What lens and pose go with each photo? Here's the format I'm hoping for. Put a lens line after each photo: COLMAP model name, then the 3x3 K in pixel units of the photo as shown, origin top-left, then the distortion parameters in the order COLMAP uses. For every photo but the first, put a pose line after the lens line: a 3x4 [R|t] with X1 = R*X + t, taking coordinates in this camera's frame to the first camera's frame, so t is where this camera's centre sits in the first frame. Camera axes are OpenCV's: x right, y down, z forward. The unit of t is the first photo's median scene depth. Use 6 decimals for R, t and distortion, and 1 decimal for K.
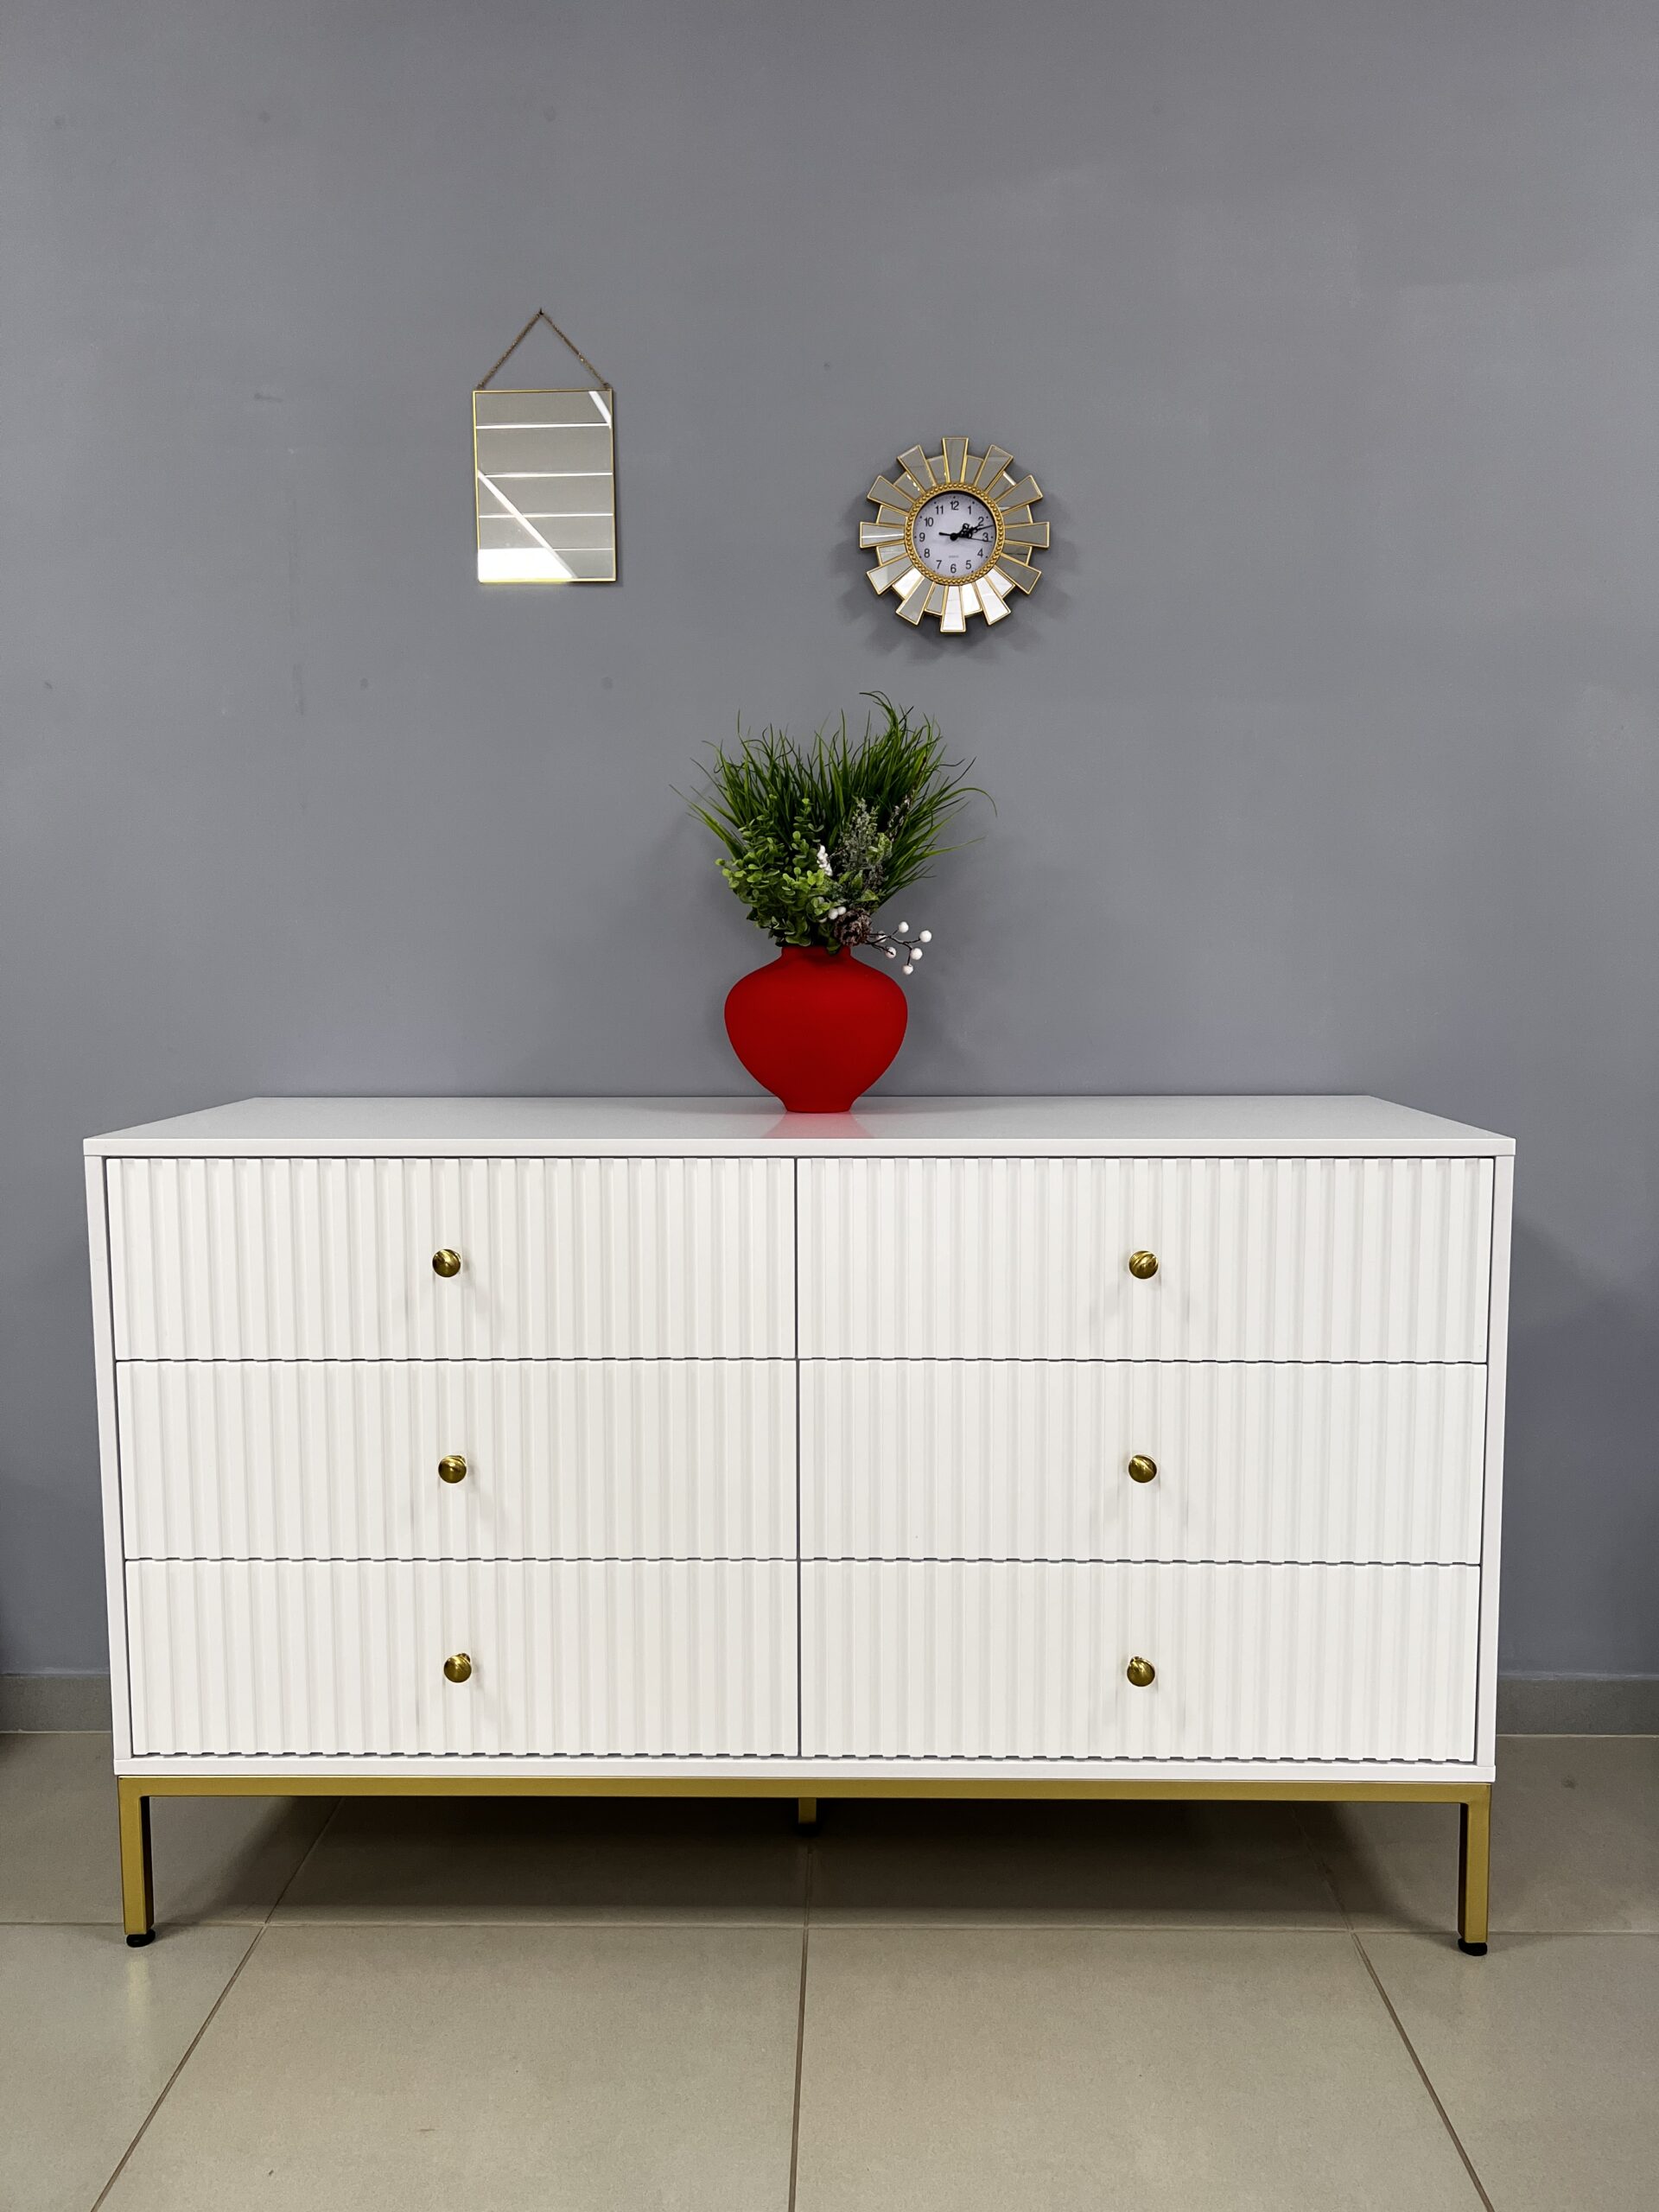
lens RADIAL K [[1663.6, 0, 825.0], [0, 1663.6, 1108.7], [0, 0, 1]] dist [0.023069, -0.040334]
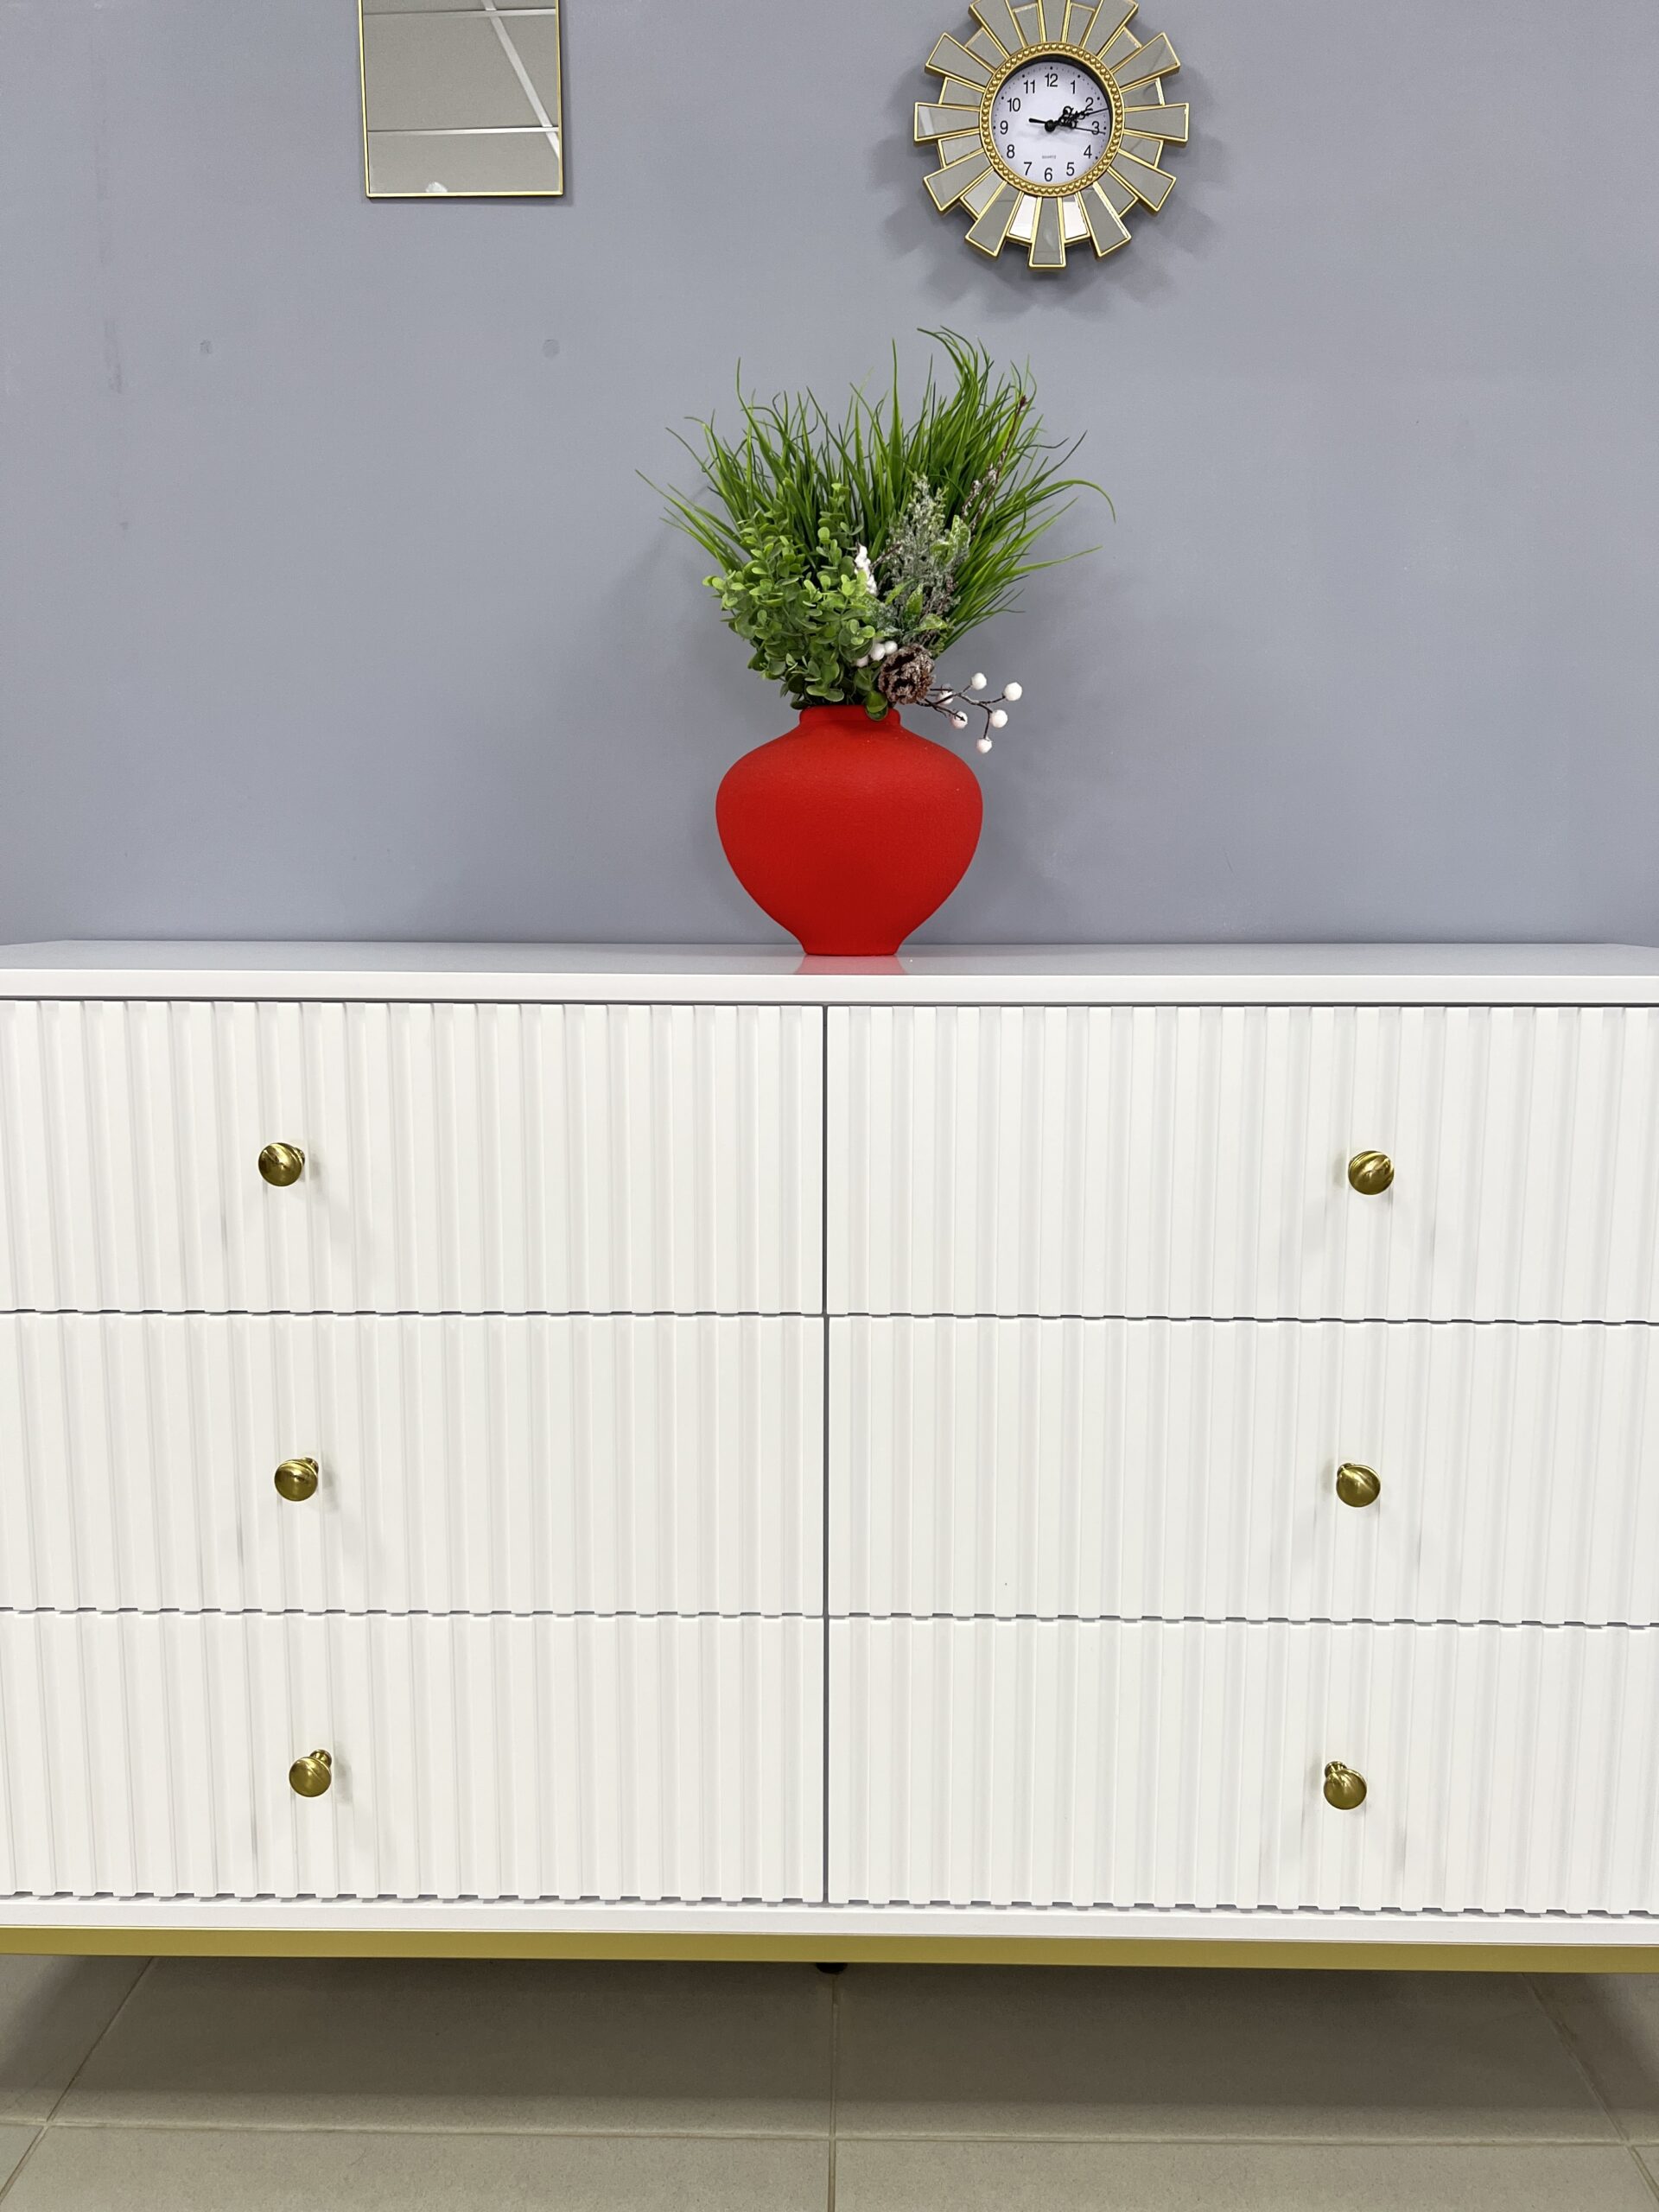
lens RADIAL K [[1663.6, 0, 825.6], [0, 1663.6, 1108.1], [0, 0, 1]] dist [0.023069, -0.040334]
pose [[0.999989, 0.004558, 0.000646, -0.016551], [-0.004582, 0.998990, 0.044702, 0.038393], [-0.000442, -0.044704, 0.999000, 0.333229]]
